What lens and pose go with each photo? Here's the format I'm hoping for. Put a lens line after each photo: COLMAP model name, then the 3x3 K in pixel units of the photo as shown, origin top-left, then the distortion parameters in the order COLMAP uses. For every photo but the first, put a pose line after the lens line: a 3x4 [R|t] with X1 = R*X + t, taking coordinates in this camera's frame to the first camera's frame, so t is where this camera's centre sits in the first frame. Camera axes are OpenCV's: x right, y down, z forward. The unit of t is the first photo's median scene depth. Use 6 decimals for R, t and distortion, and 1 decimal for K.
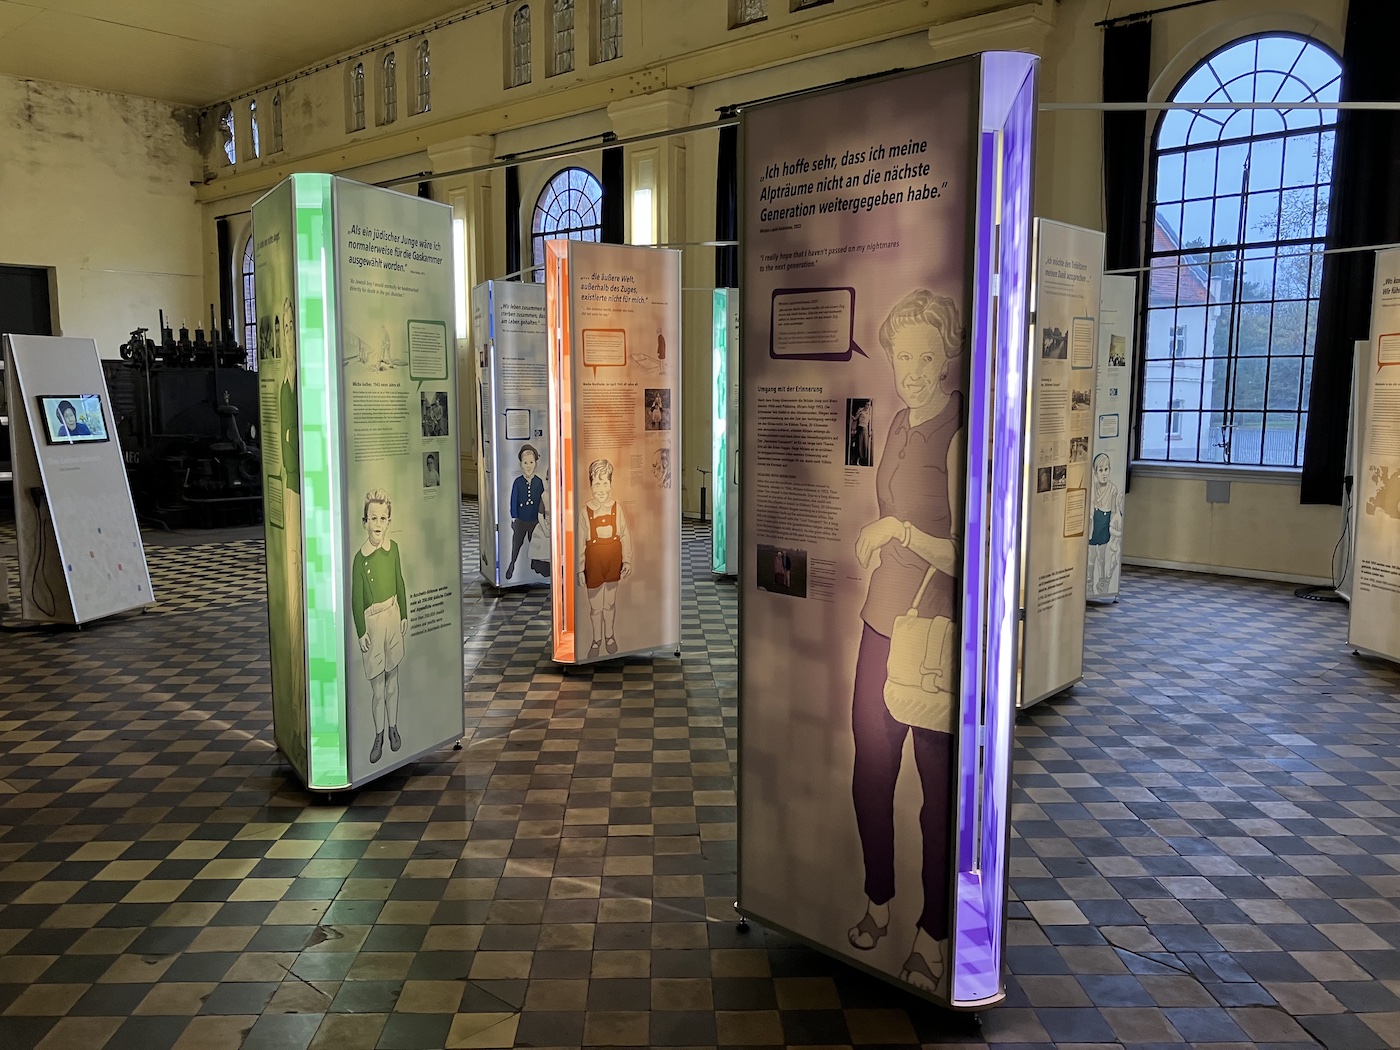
lens RADIAL K [[1159.9, 0, 691.3], [0, 1159.9, 520.4], [0, 0, 1]] dist [0.025069, -0.027204]
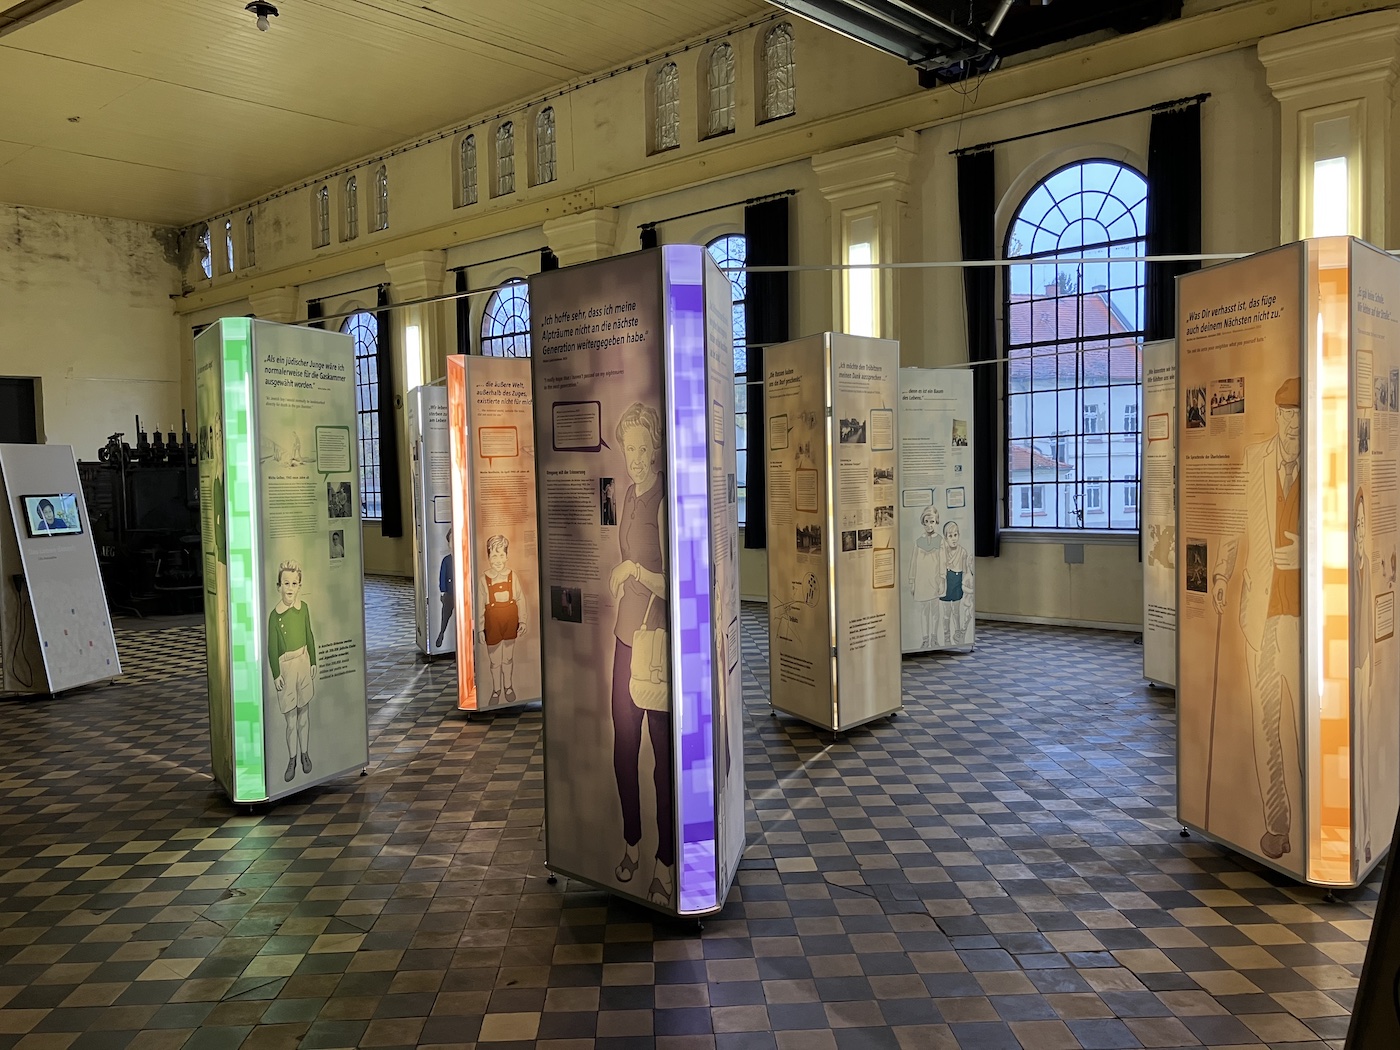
lens RADIAL K [[1159.9, 0, 692.3], [0, 1159.9, 514.5], [0, 0, 1]] dist [0.025069, -0.027204]
pose [[0.999580, -0.026296, 0.012144, 0.099424], [0.027168, 0.996560, -0.078296, 0.022530], [-0.010044, 0.078593, 0.996856, -0.173636]]
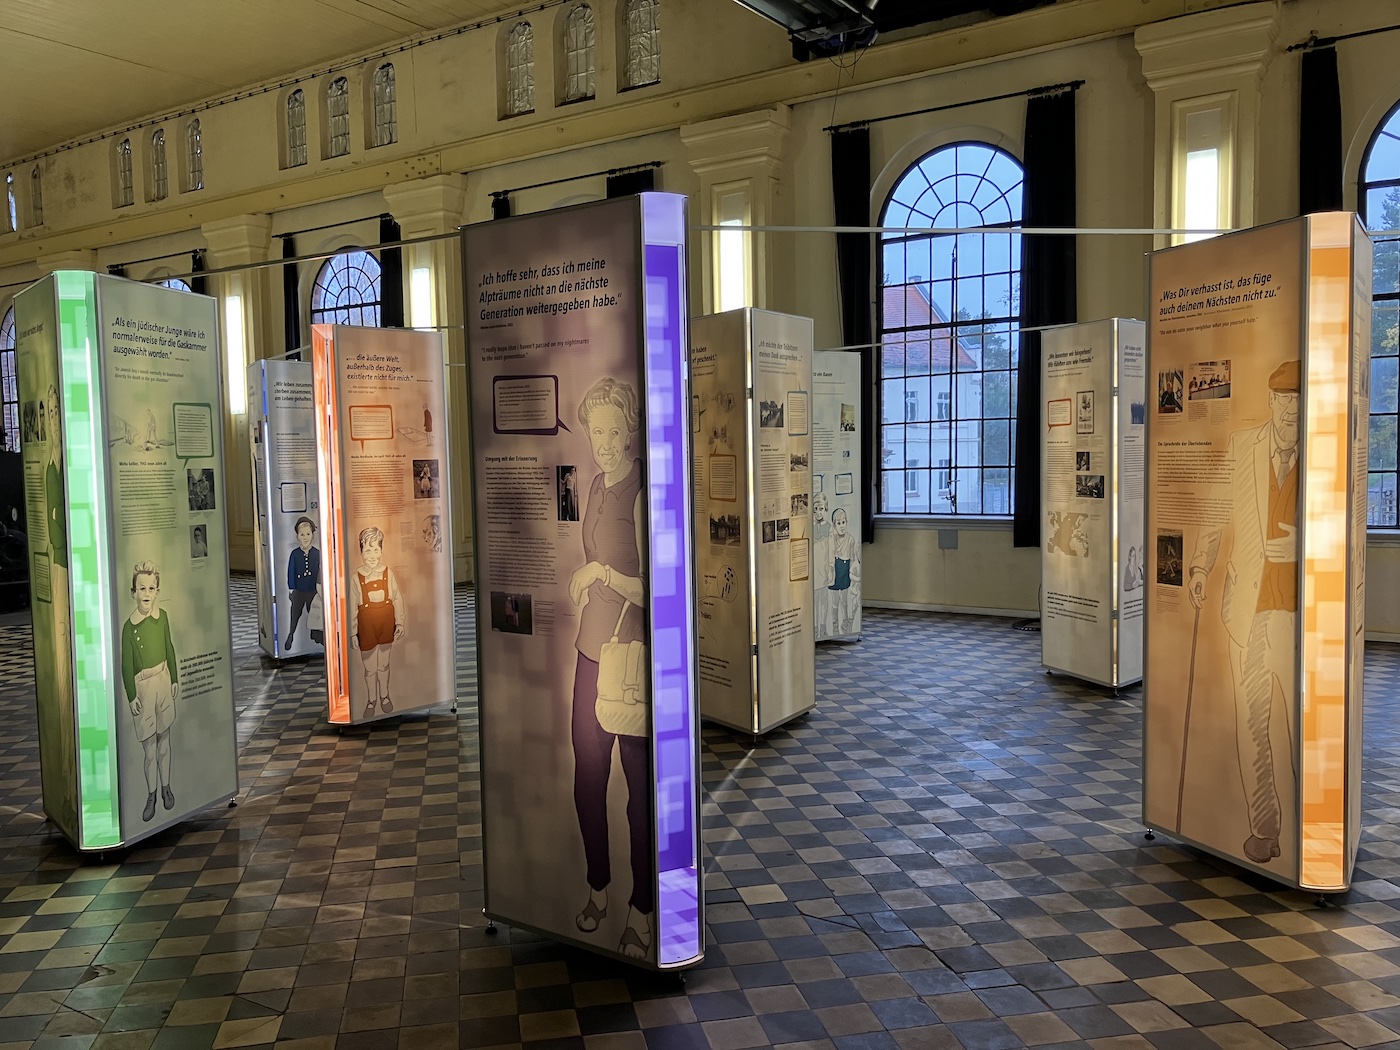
lens RADIAL K [[1159.9, 0, 693.6], [0, 1159.9, 516.6], [0, 0, 1]] dist [0.025069, -0.027204]
pose [[0.985011, -0.032486, 0.169404, 0.029961], [0.042654, 0.997478, -0.056735, 0.009551], [-0.167133, 0.063111, 0.983912, -0.090669]]
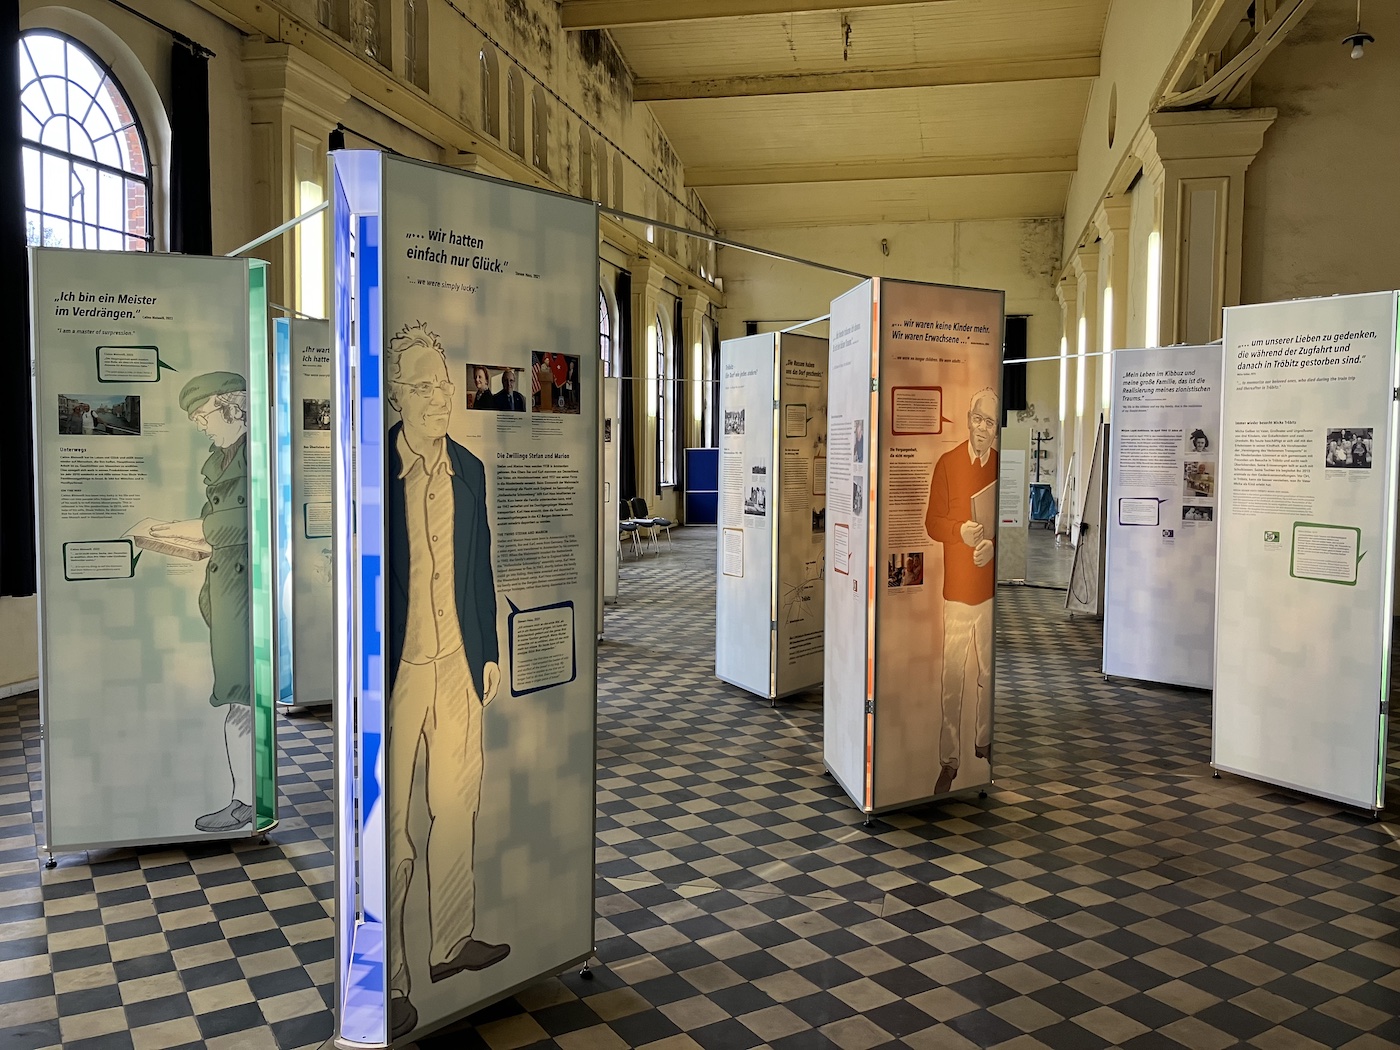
lens RADIAL K [[1159.9, 0, 711.7], [0, 1159.9, 519.7], [0, 0, 1]] dist [0.025069, -0.027204]
pose [[-0.507457, -0.057705, 0.859743, -0.683095], [0.089394, 0.988846, 0.119134, -0.172324], [-0.857028, 0.137311, -0.496638, 1.449716]]
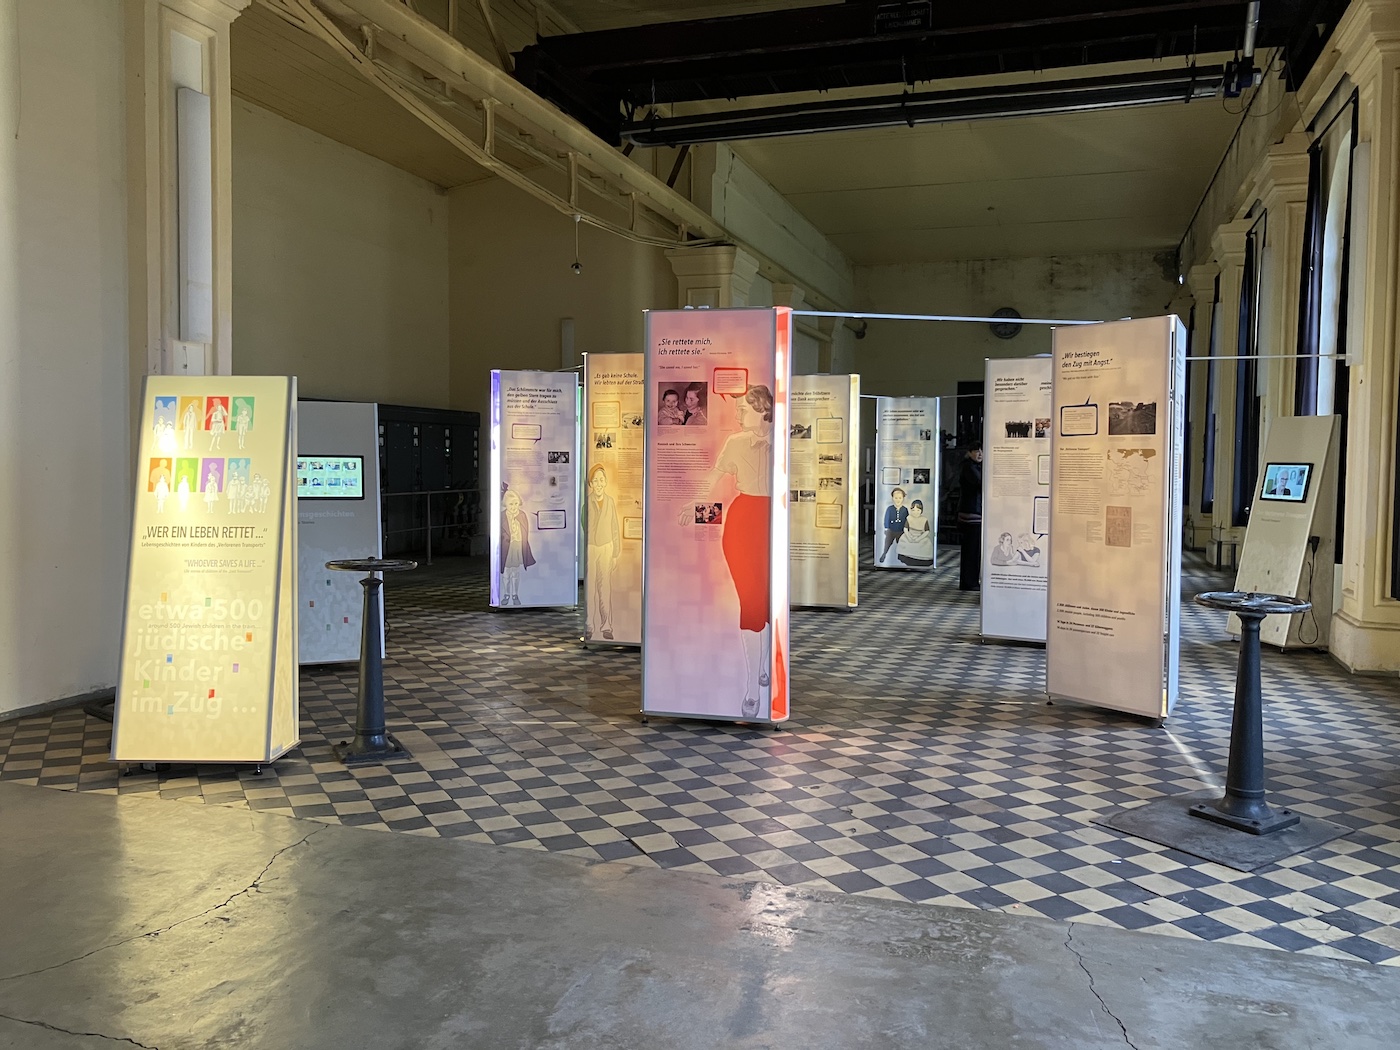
lens RADIAL K [[1159.9, 0, 703.3], [0, 1159.9, 520.0], [0, 0, 1]] dist [0.025069, -0.027204]
pose [[0.431619, 0.050000, -0.900669, 1.696976], [-0.113107, 0.993582, 0.000955, 0.019230], [0.894937, 0.101460, 0.434504, -0.037113]]
